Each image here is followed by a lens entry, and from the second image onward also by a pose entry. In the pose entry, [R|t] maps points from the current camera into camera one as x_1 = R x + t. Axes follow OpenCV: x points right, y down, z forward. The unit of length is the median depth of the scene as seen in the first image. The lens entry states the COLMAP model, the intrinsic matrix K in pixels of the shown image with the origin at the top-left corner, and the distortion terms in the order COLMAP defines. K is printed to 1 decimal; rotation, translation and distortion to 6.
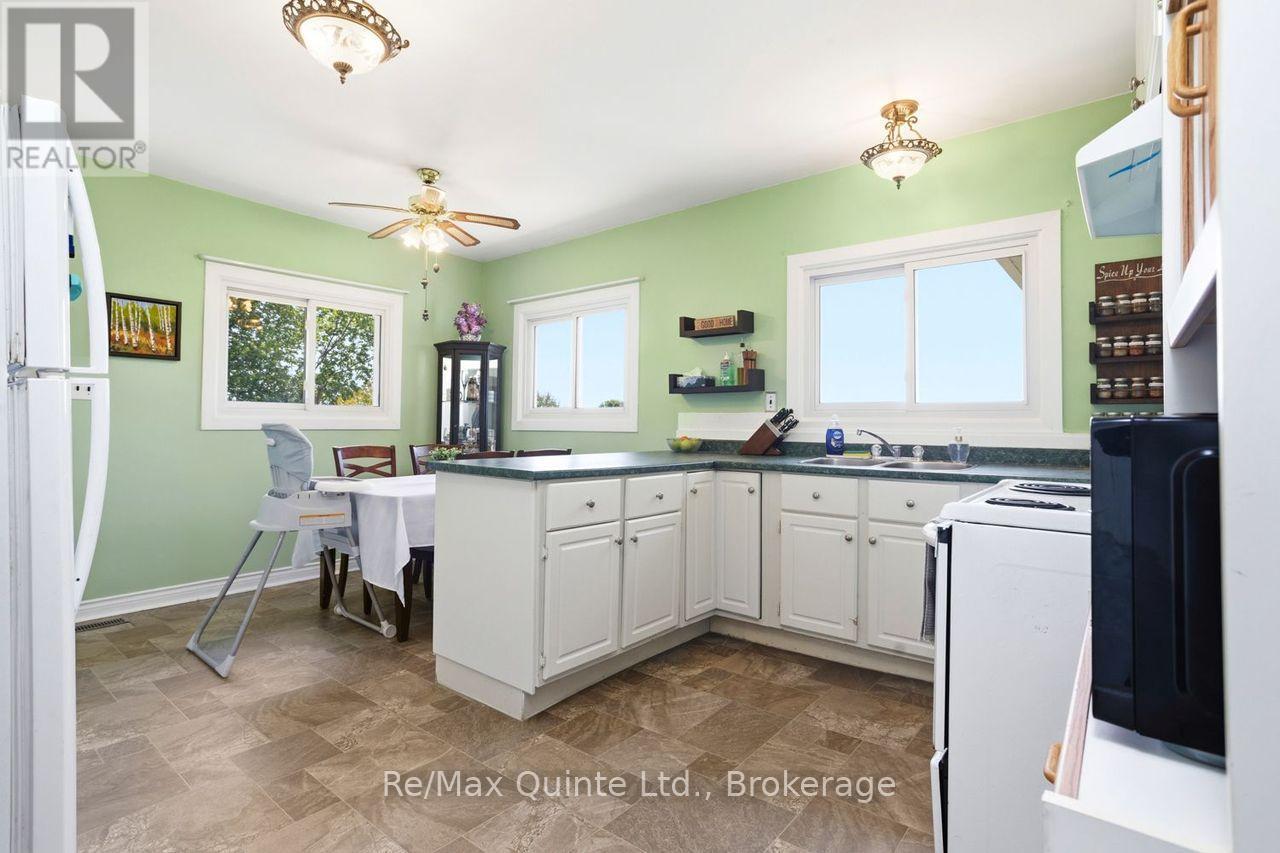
lens RADIAL K [[639.1, 0, 635.4], [0, 639.1, 406.9], [0, 0, 1]] dist [-0.038270, 0.026180]
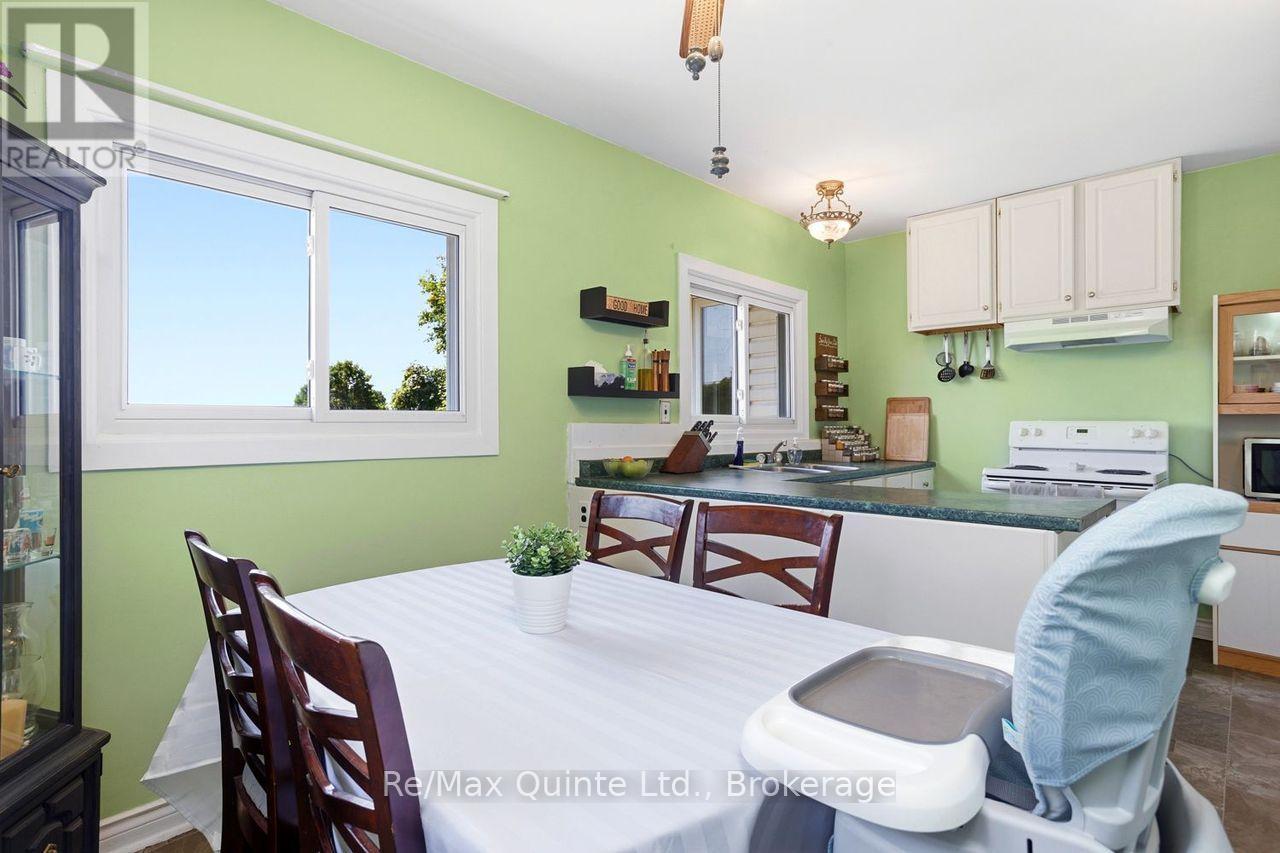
lens RADIAL K [[639.1, 0, 633.4], [0, 639.1, 420.5], [0, 0, 1]] dist [-0.038270, 0.026180]
pose [[0.092078, 0.002870, 0.995748, -0.839577], [-0.026808, 0.999641, -0.000402, 0.007310], [-0.995391, -0.026657, 0.092122, 1.208824]]
